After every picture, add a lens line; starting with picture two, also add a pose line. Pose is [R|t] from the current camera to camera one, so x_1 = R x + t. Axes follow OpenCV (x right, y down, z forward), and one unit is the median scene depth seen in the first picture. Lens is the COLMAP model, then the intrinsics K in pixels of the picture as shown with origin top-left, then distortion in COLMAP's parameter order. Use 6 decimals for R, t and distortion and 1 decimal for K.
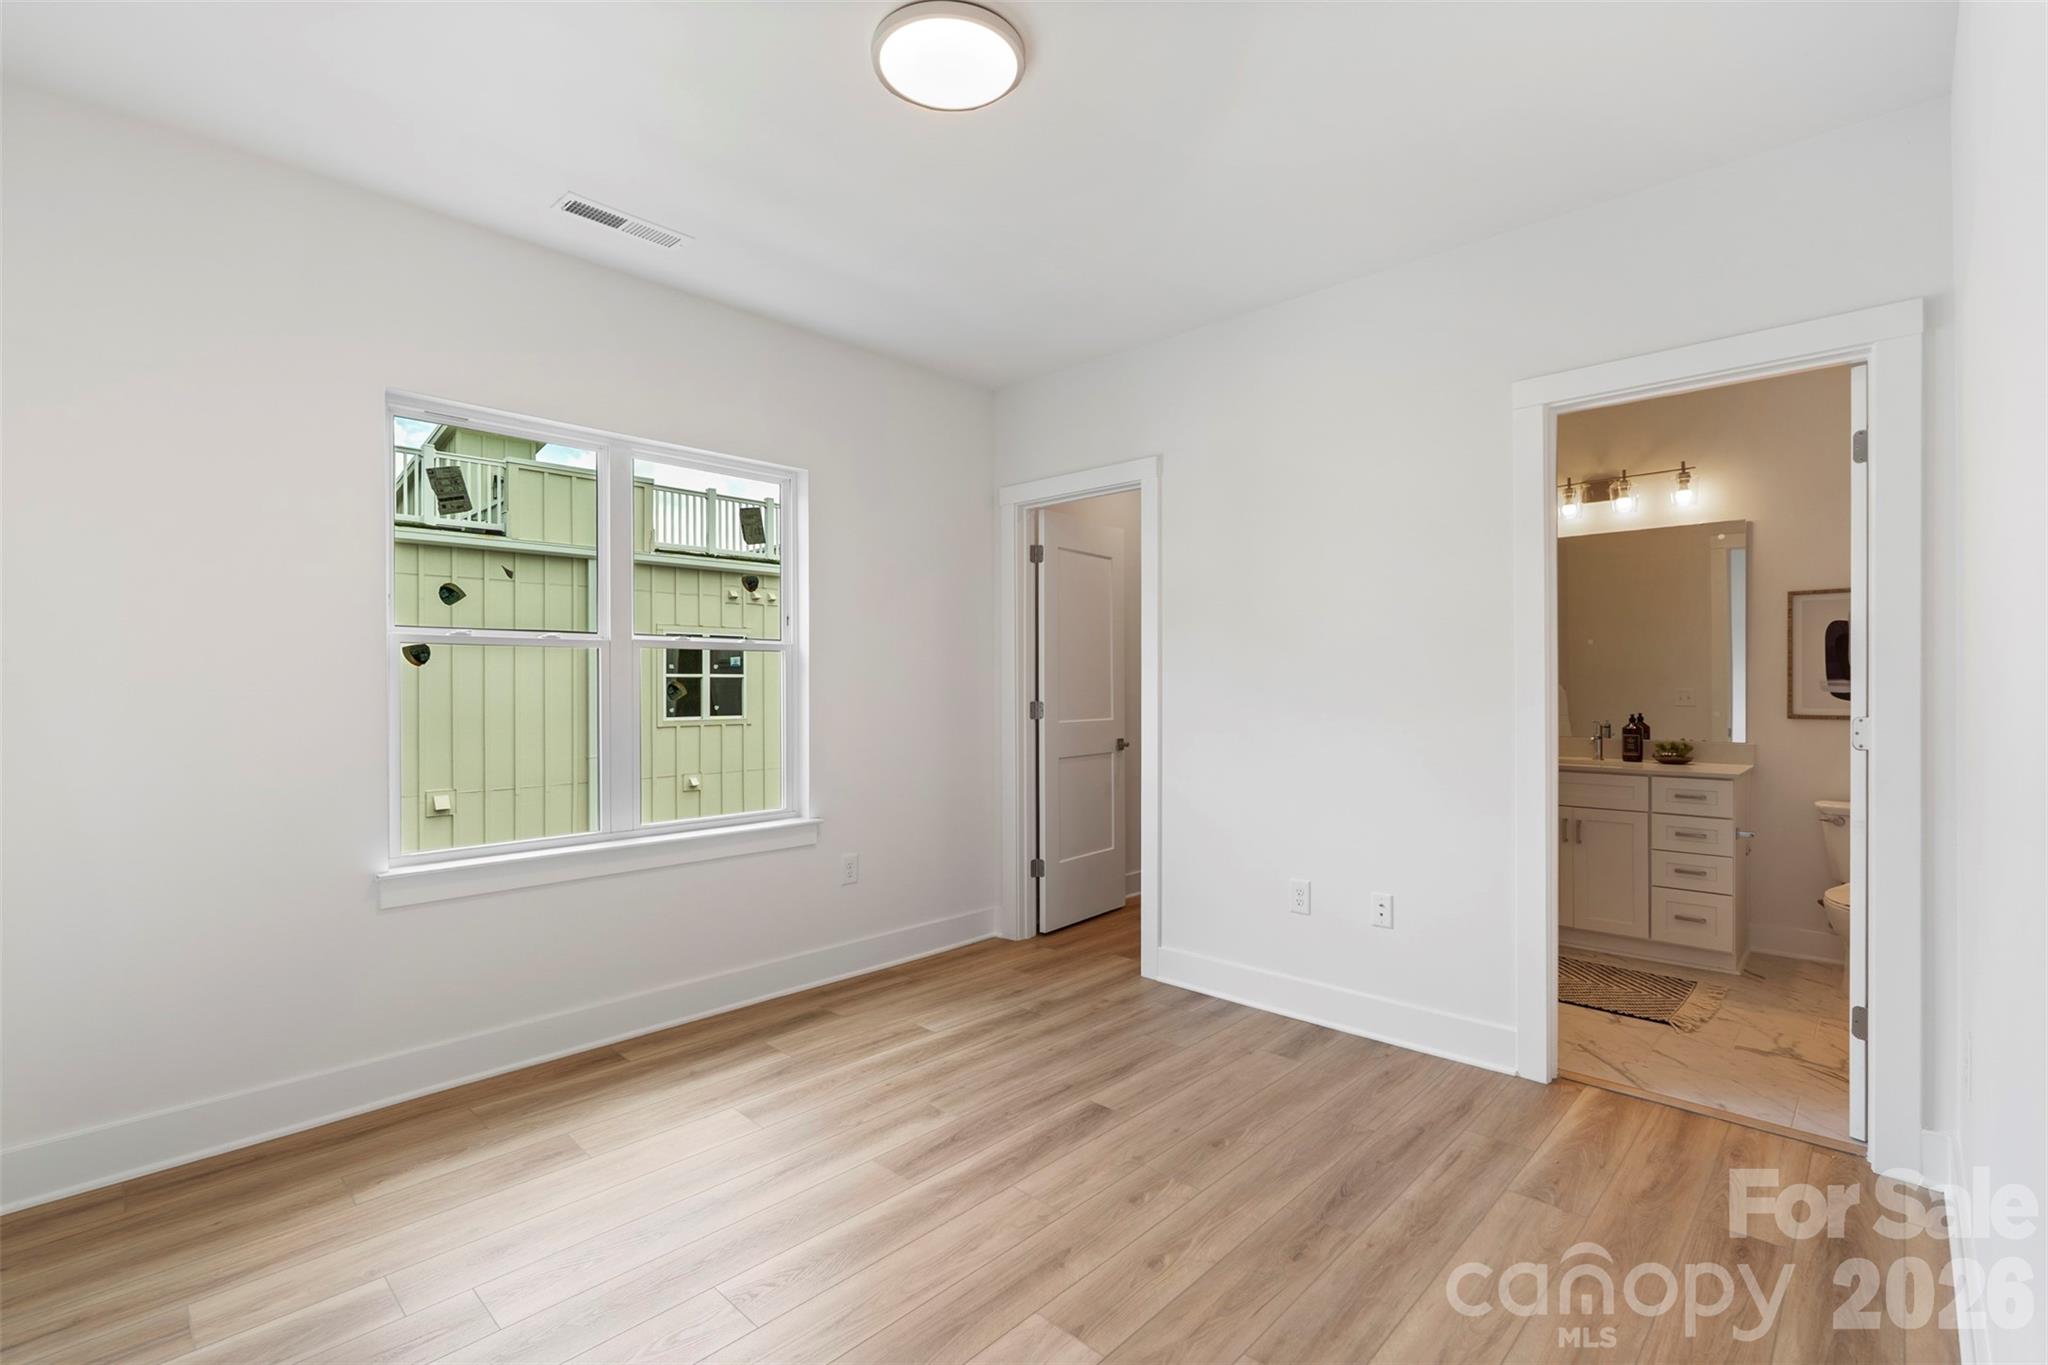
lens RADIAL K [[916.1, 0, 1026.1], [0, 916.1, 687.8], [0, 0, 1]] dist [0.000632, 0.000379]
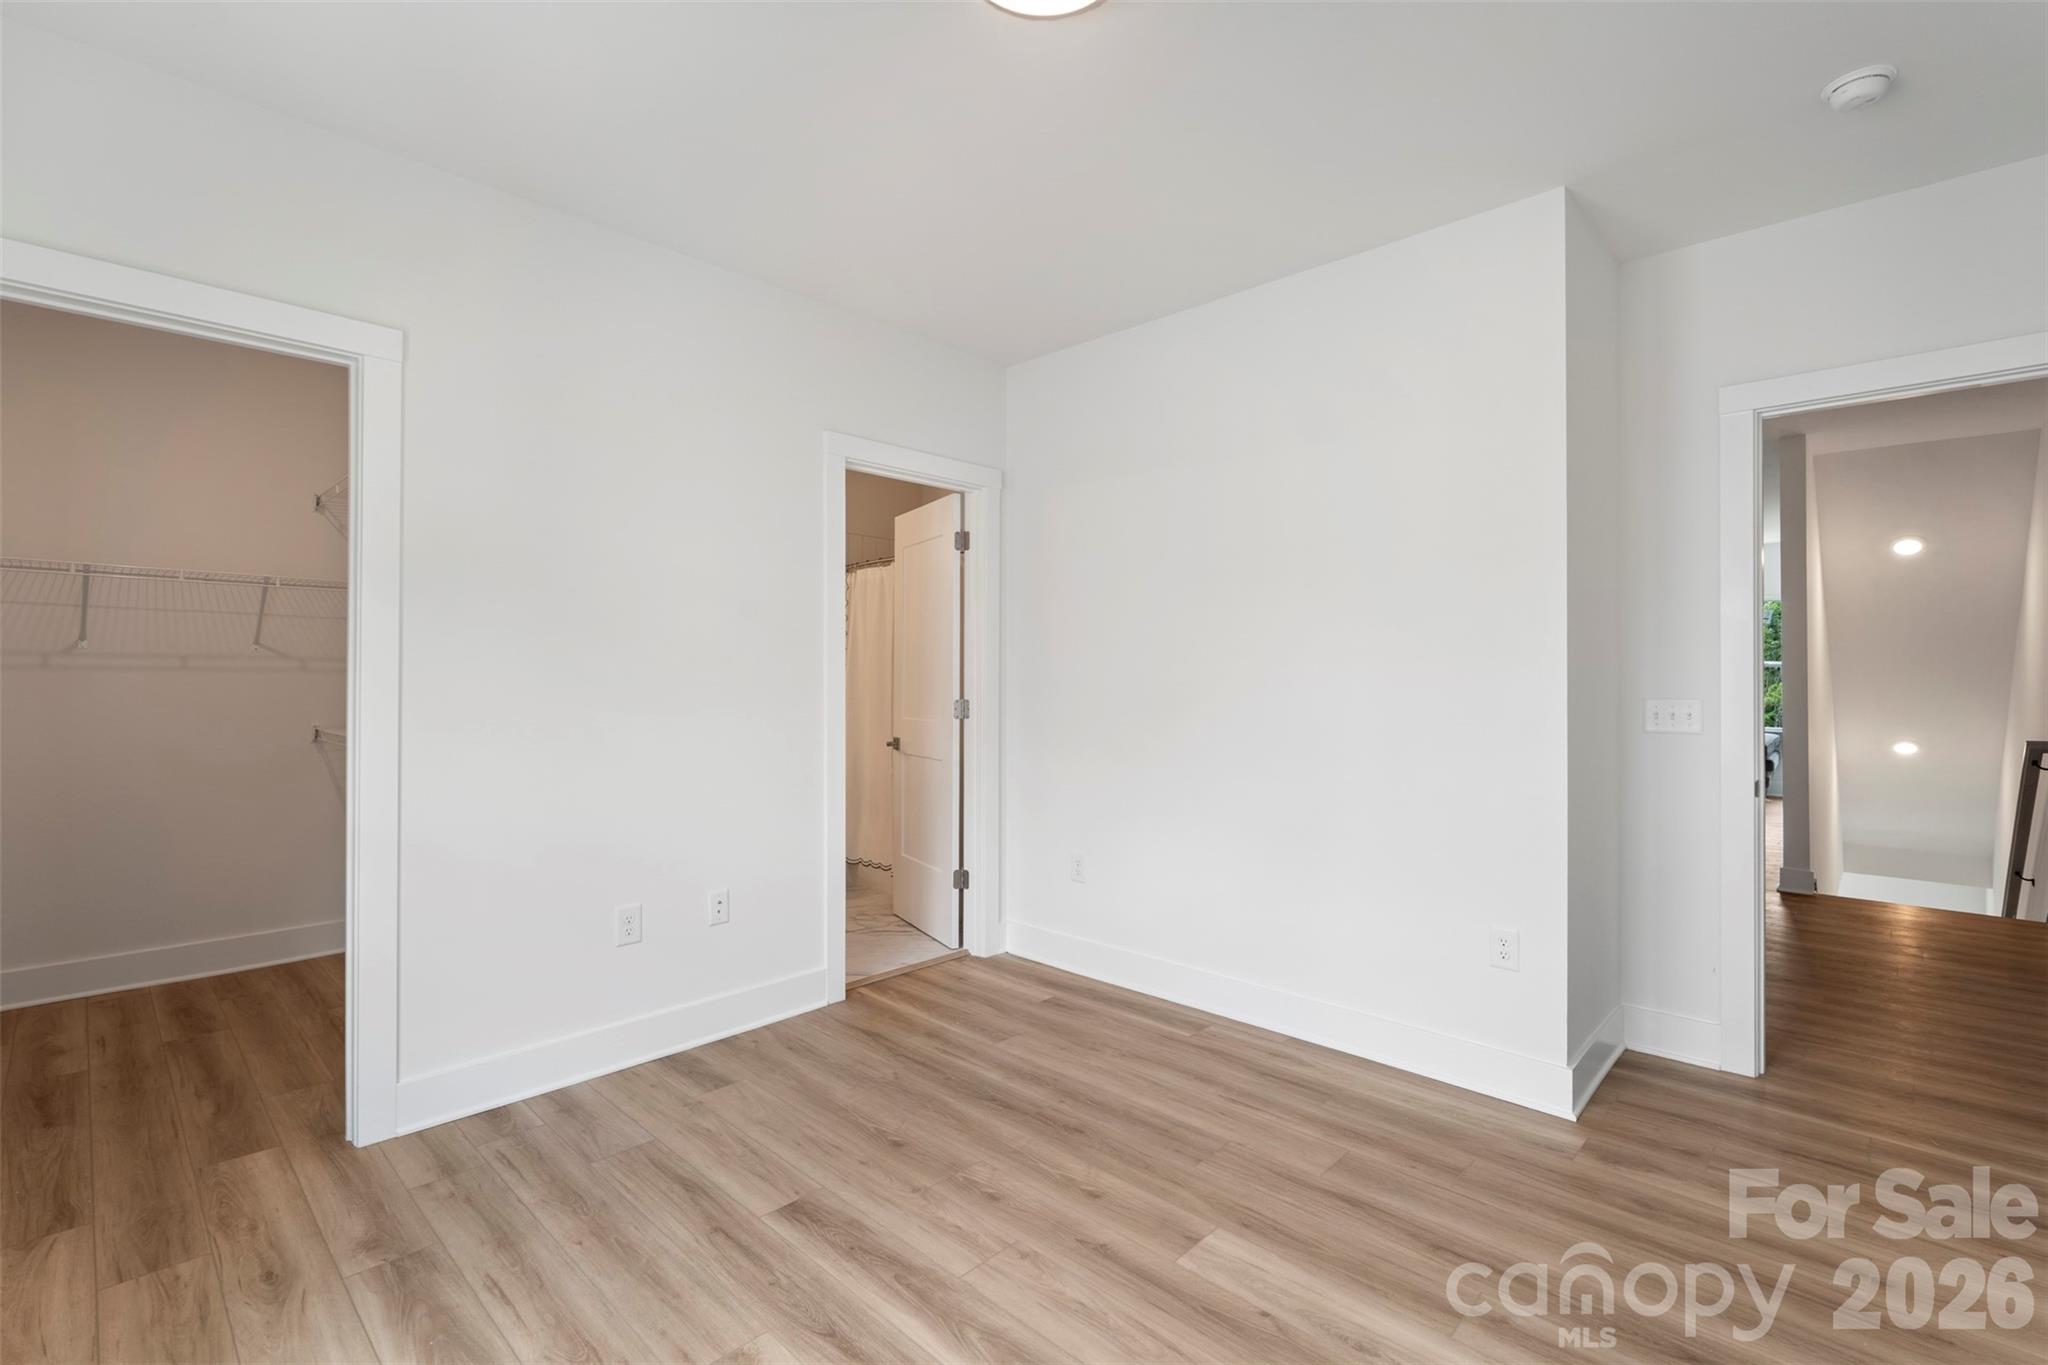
lens RADIAL K [[916.1, 0, 1025.2], [0, 916.1, 679.0], [0, 0, 1]] dist [0.000632, 0.000379]
pose [[-0.001776, 0.002825, 0.999994, -0.740519], [-0.000150, 0.999996, -0.002825, -0.003478], [-0.999998, -0.000155, -0.001775, 0.811576]]
